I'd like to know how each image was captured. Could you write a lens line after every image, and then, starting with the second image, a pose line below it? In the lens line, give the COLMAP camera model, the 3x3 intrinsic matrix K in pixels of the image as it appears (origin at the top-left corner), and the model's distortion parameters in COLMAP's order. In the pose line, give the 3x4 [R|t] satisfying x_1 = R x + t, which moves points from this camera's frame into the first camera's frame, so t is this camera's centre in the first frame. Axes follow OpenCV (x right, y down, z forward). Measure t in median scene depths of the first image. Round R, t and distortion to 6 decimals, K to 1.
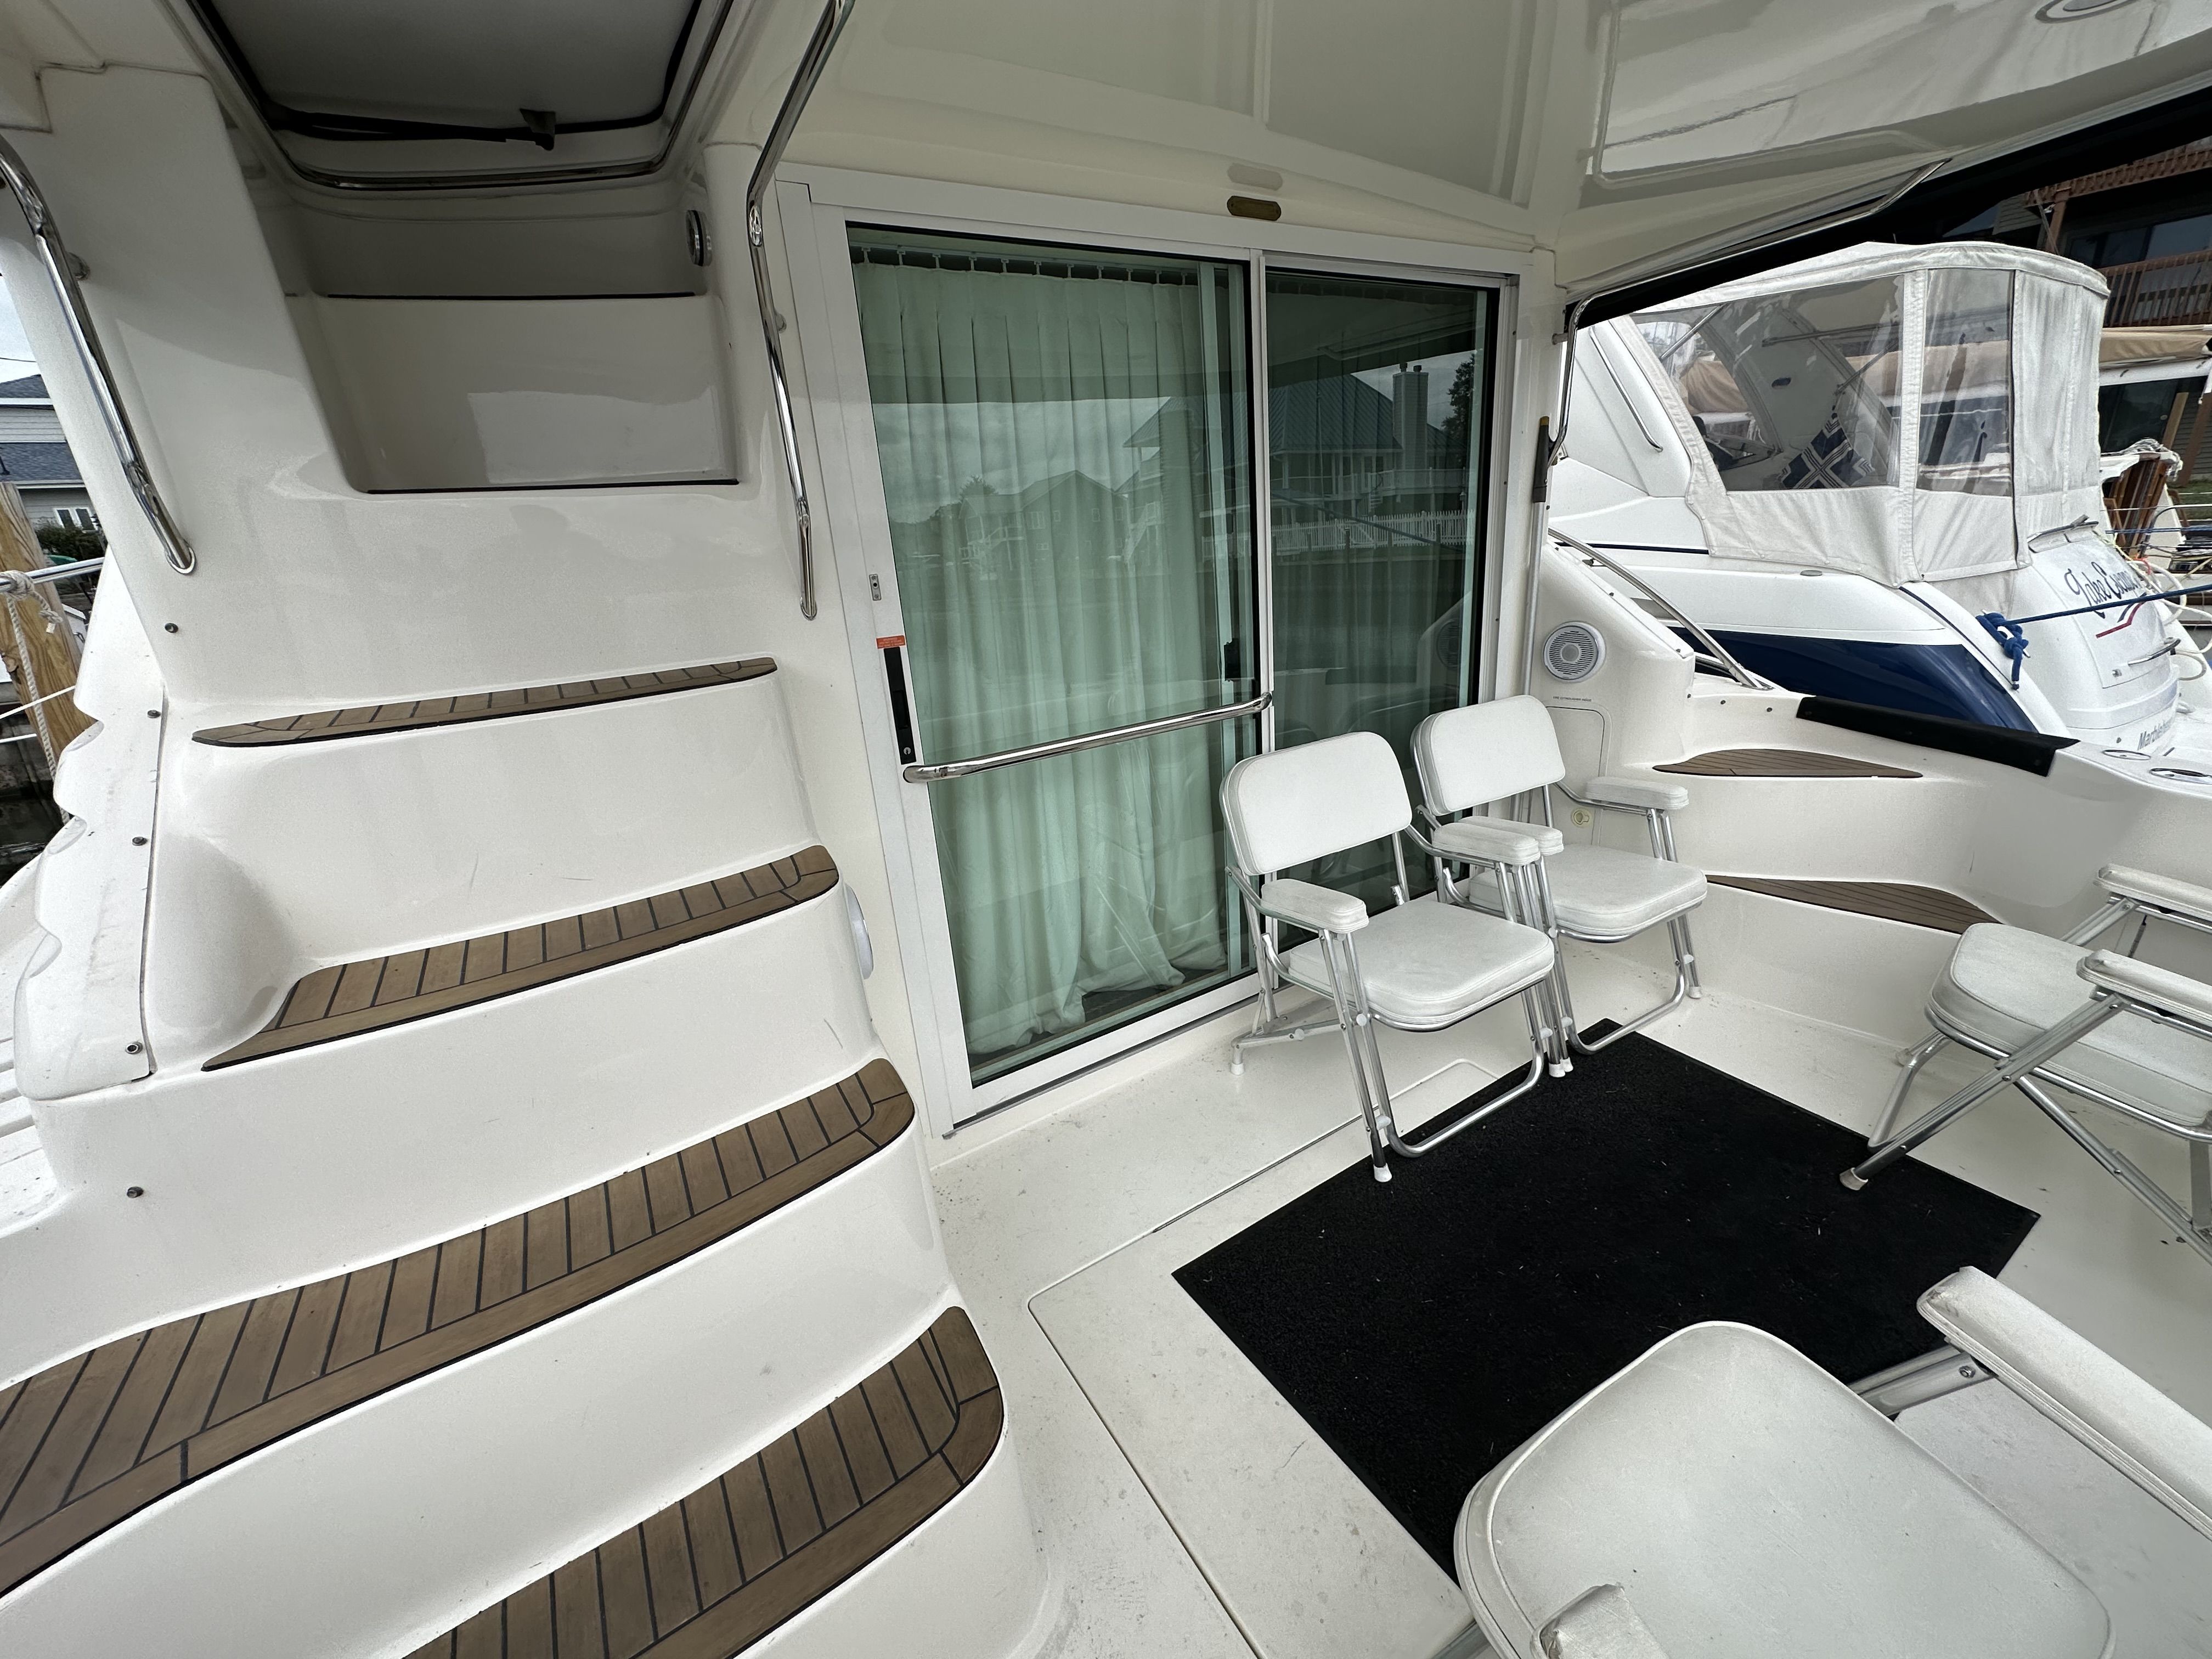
lens RADIAL K [[880.9, 0, 1096.3], [0, 880.9, 837.6], [0, 0, 1]] dist [-0.013300, 0.001028]
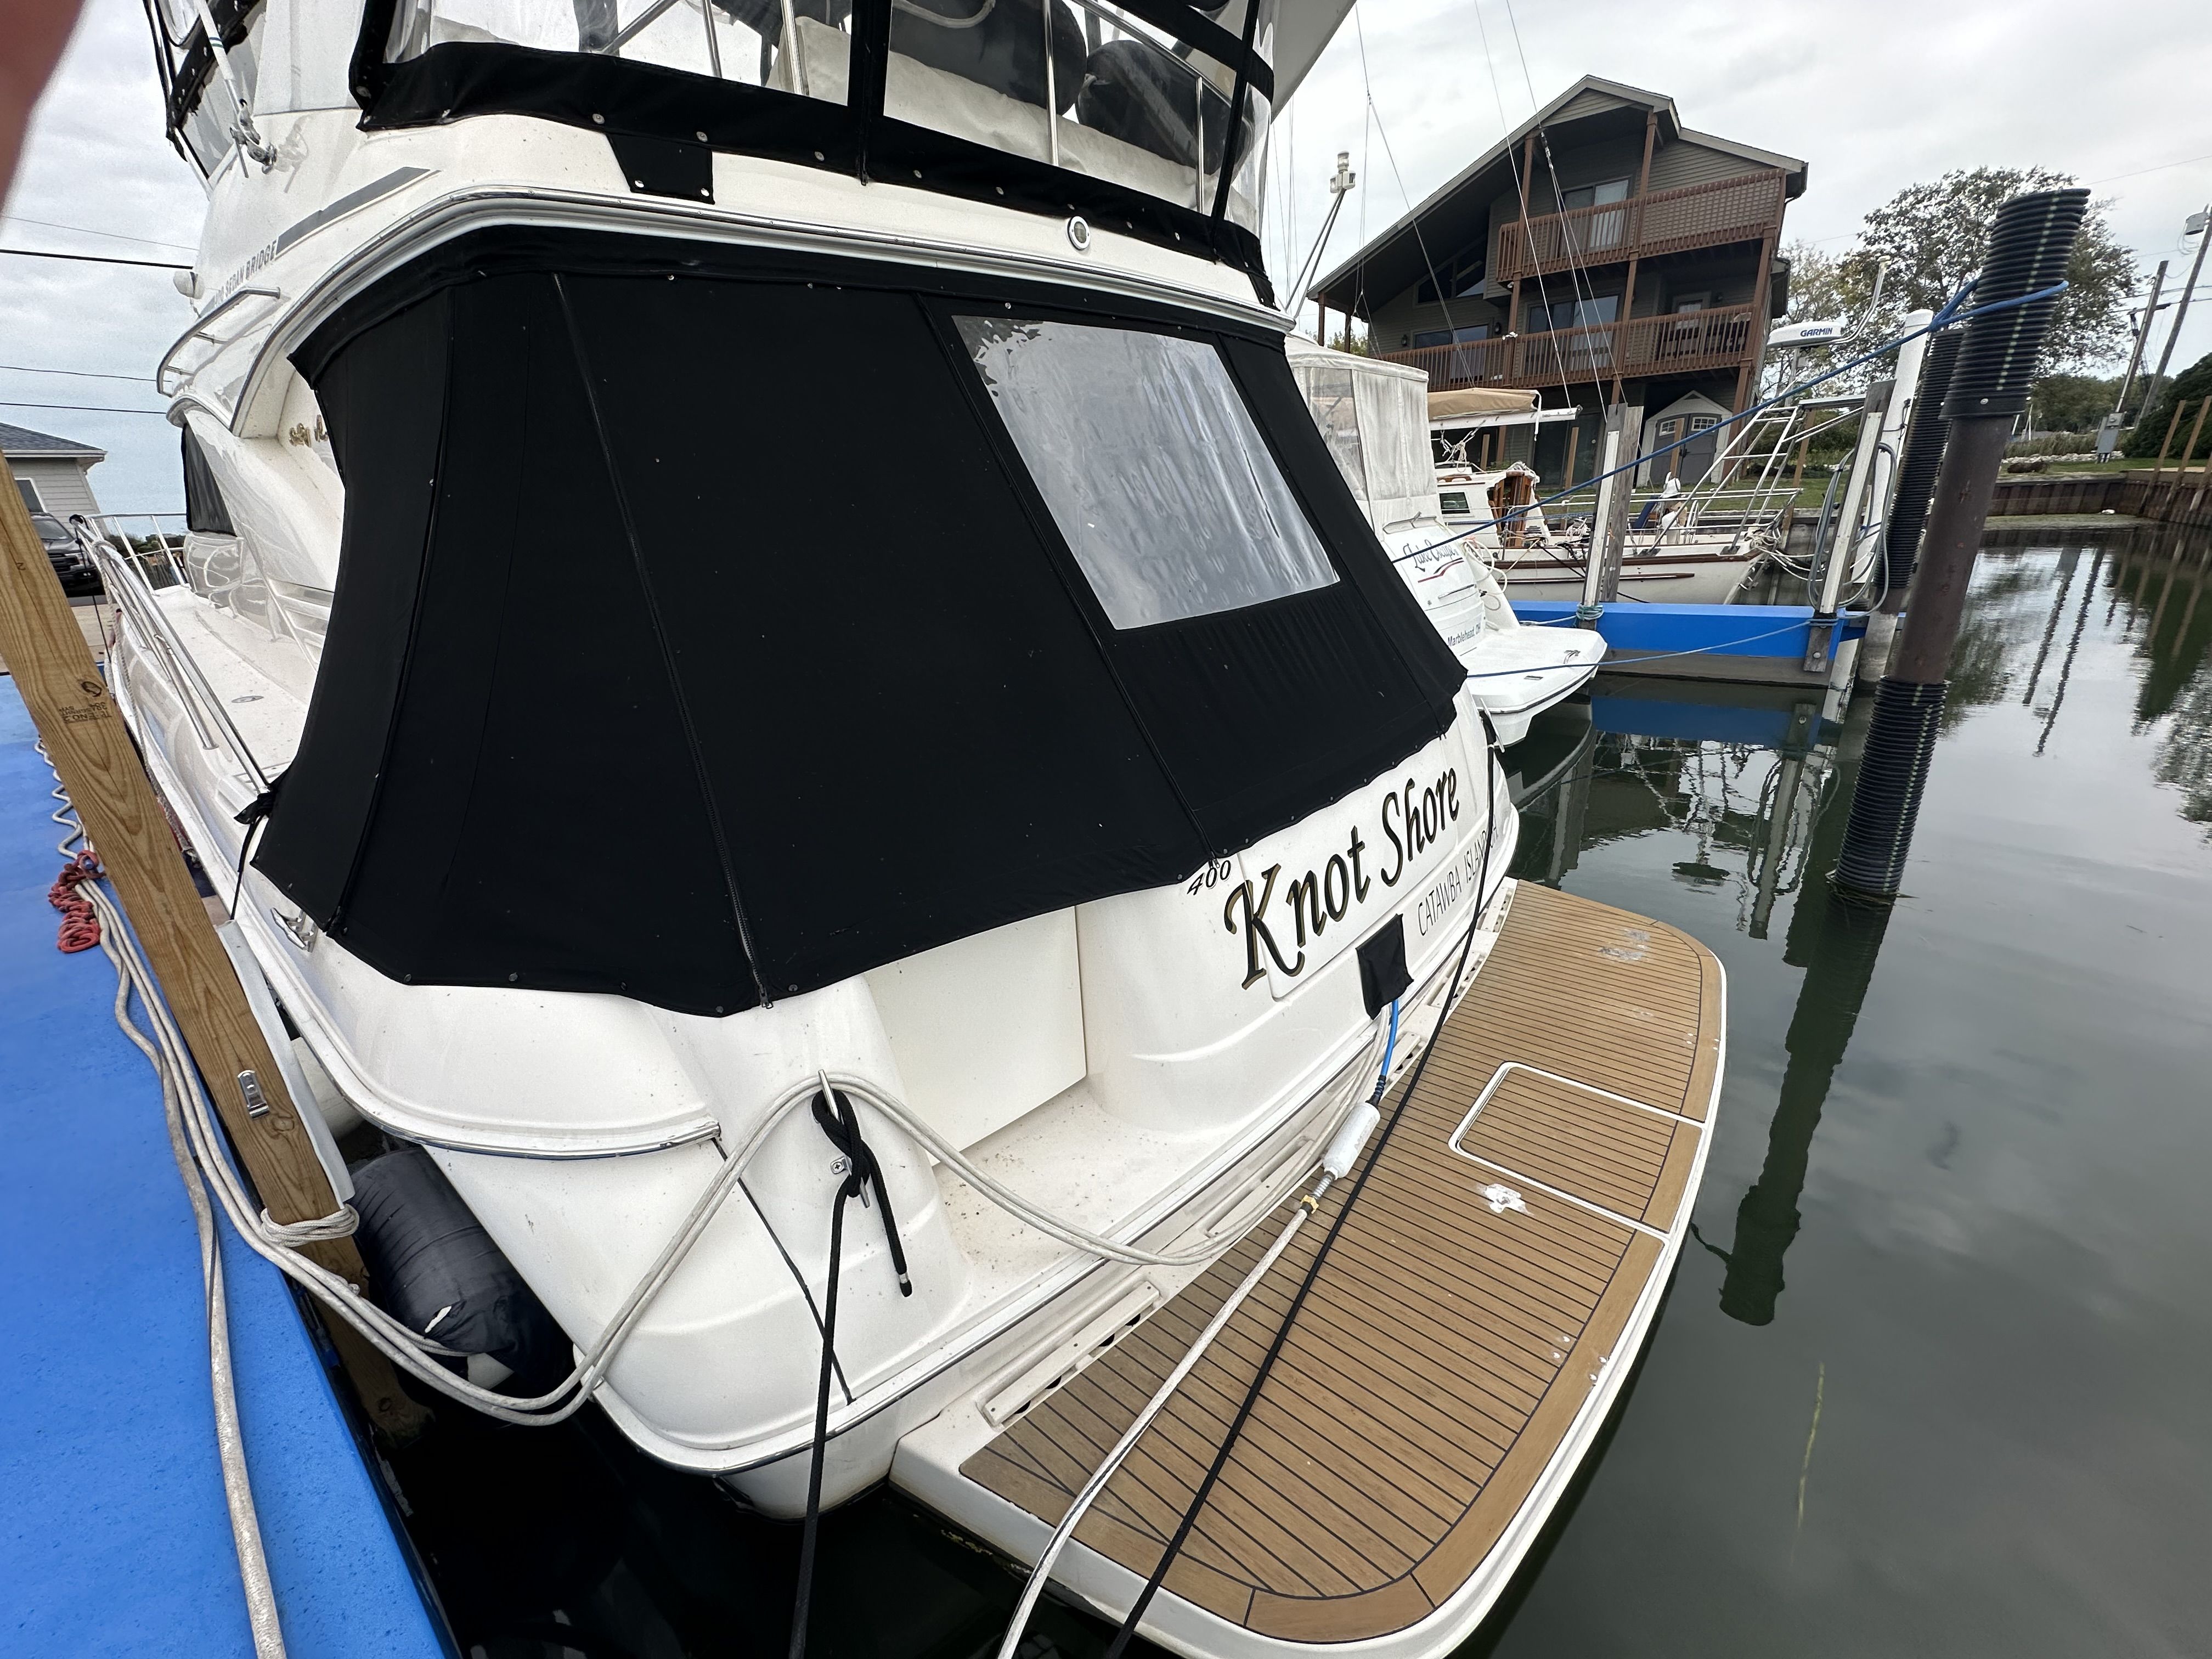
lens RADIAL K [[880.9, 0, 1101.4], [0, 880.9, 826.9], [0, 0, 1]] dist [-0.013300, 0.001028]
pose [[0.947666, -0.096771, 0.304243, -0.074193], [0.095255, 0.995255, 0.019859, 0.266411], [-0.304721, 0.010161, 0.952387, -0.800574]]
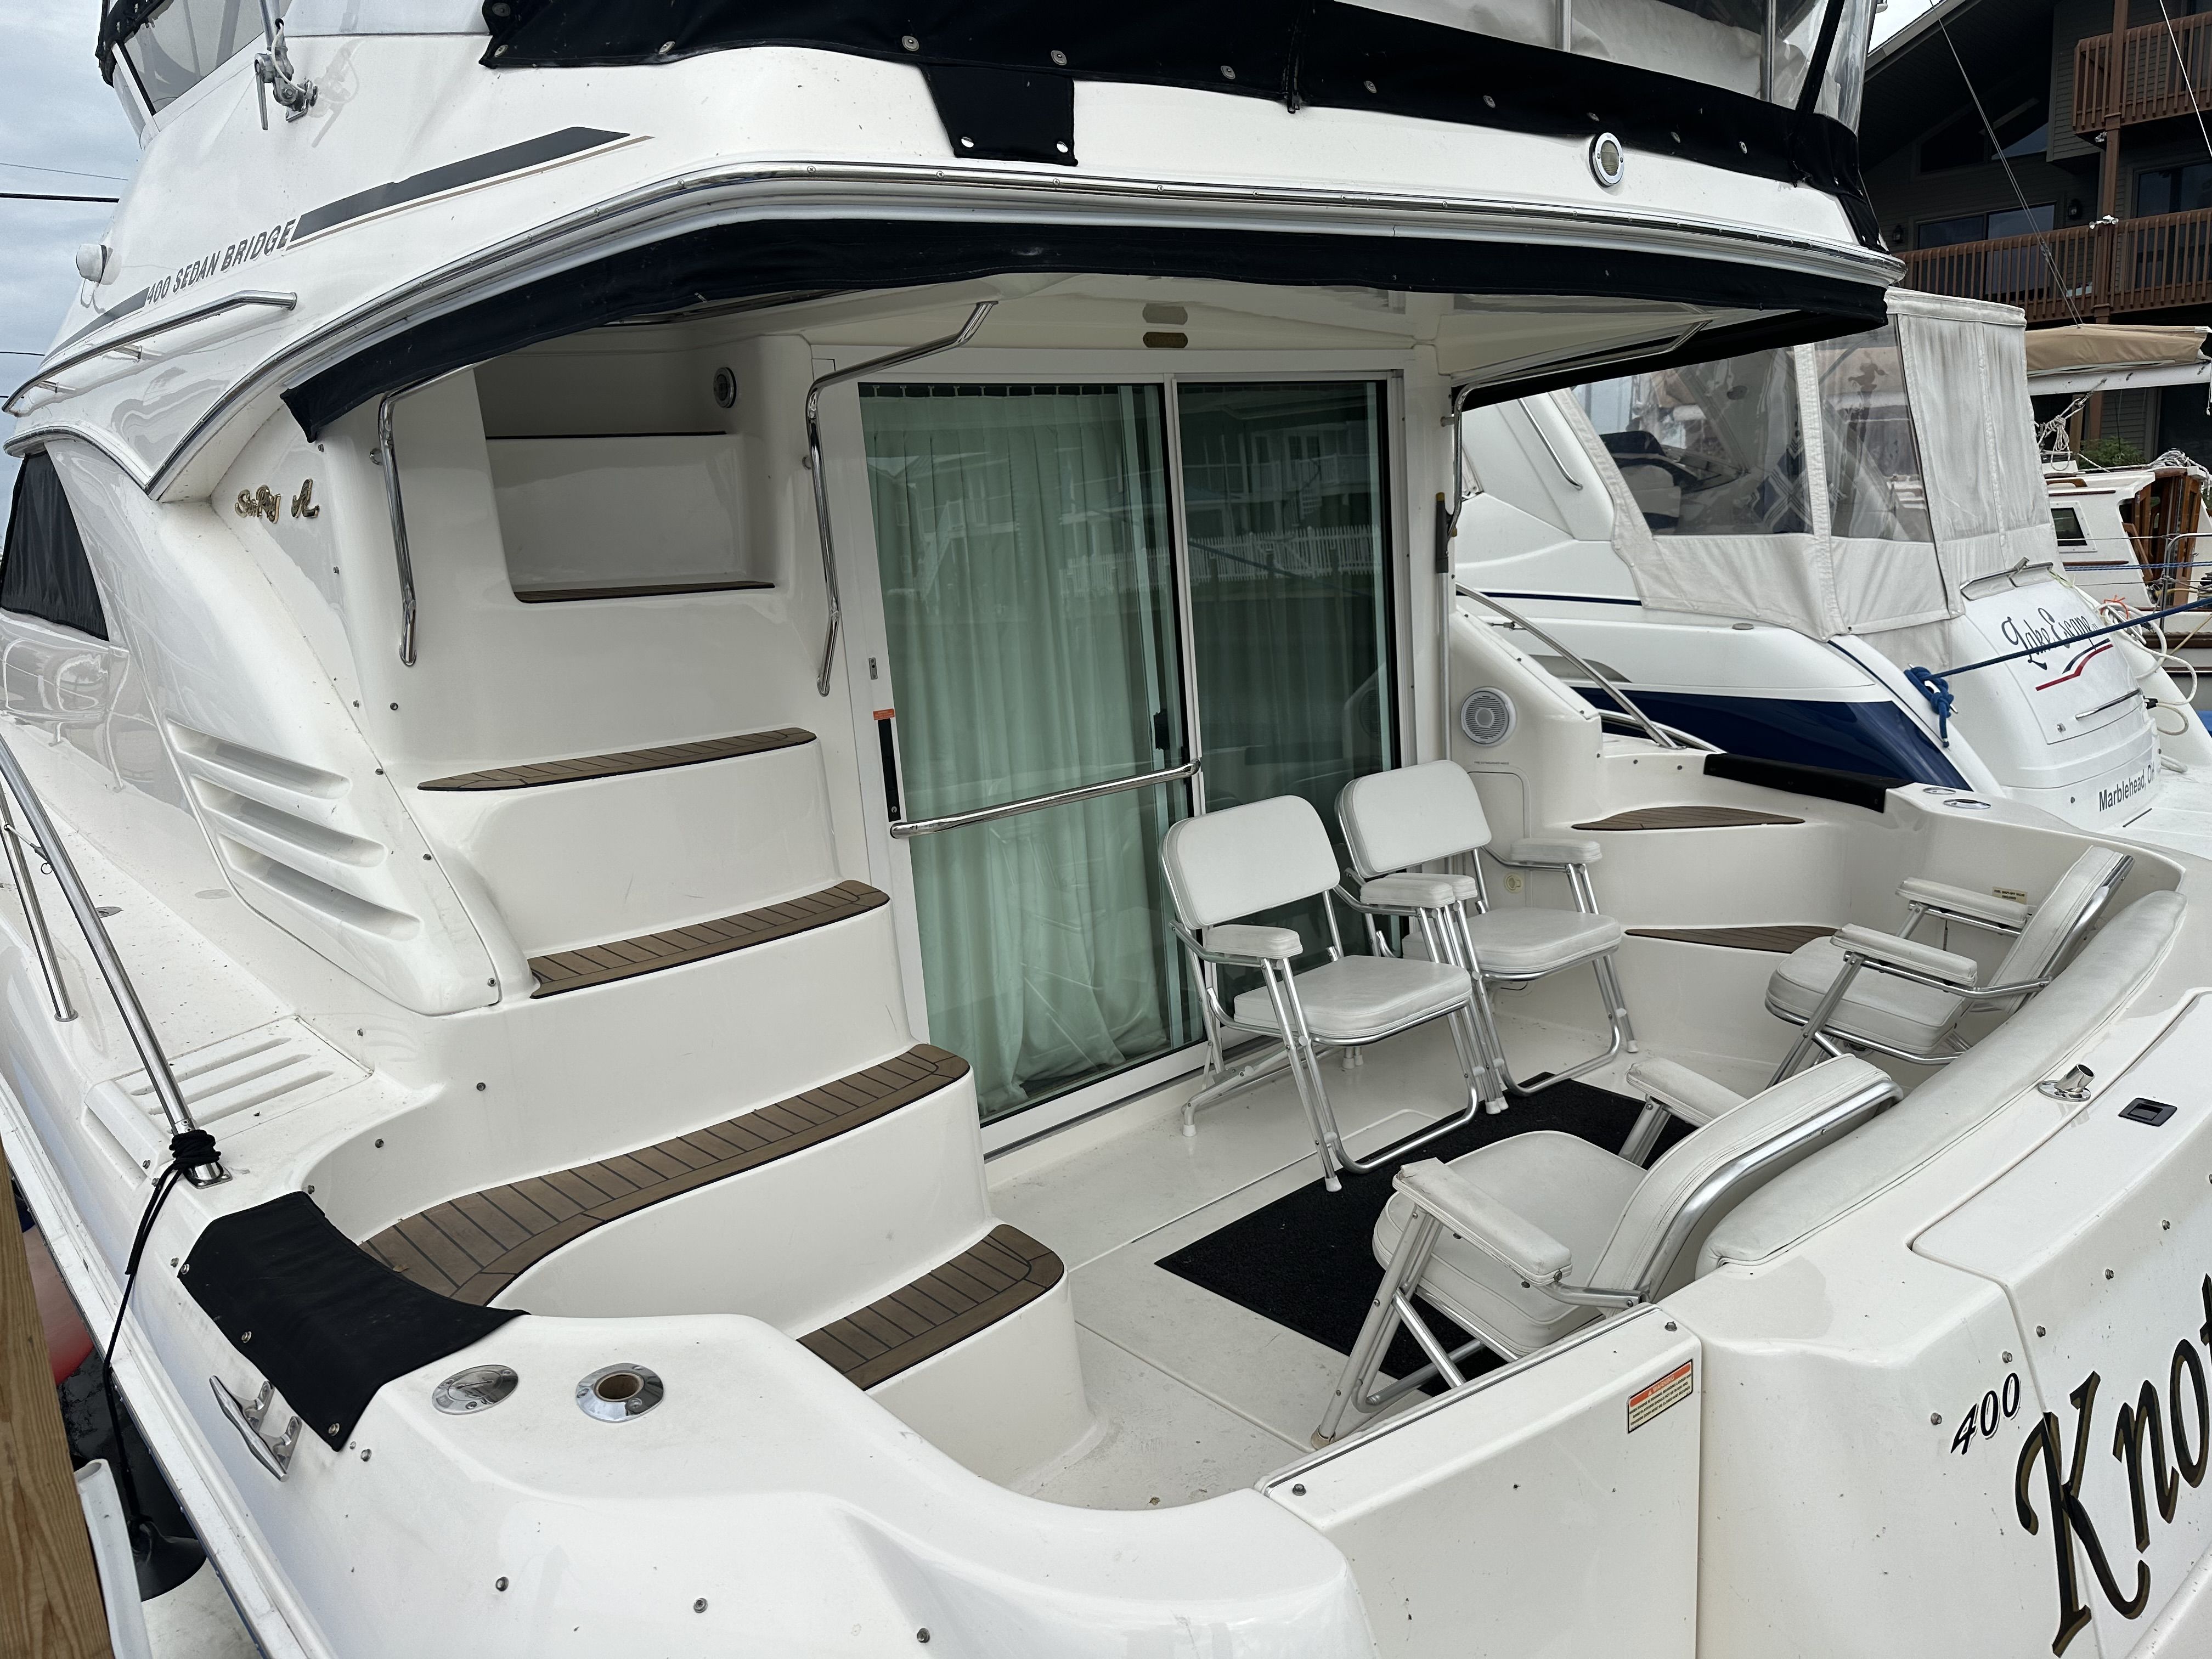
lens RADIAL K [[1578.0, 0, 1103.8], [0, 1578.0, 833.6], [0, 0, 1]] dist [-0.021726, 0.012255]
pose [[0.982684, -0.032438, 0.182427, -0.232967], [0.058745, 0.988307, -0.140709, 0.164266], [-0.175730, 0.148989, 0.973099, -0.709748]]
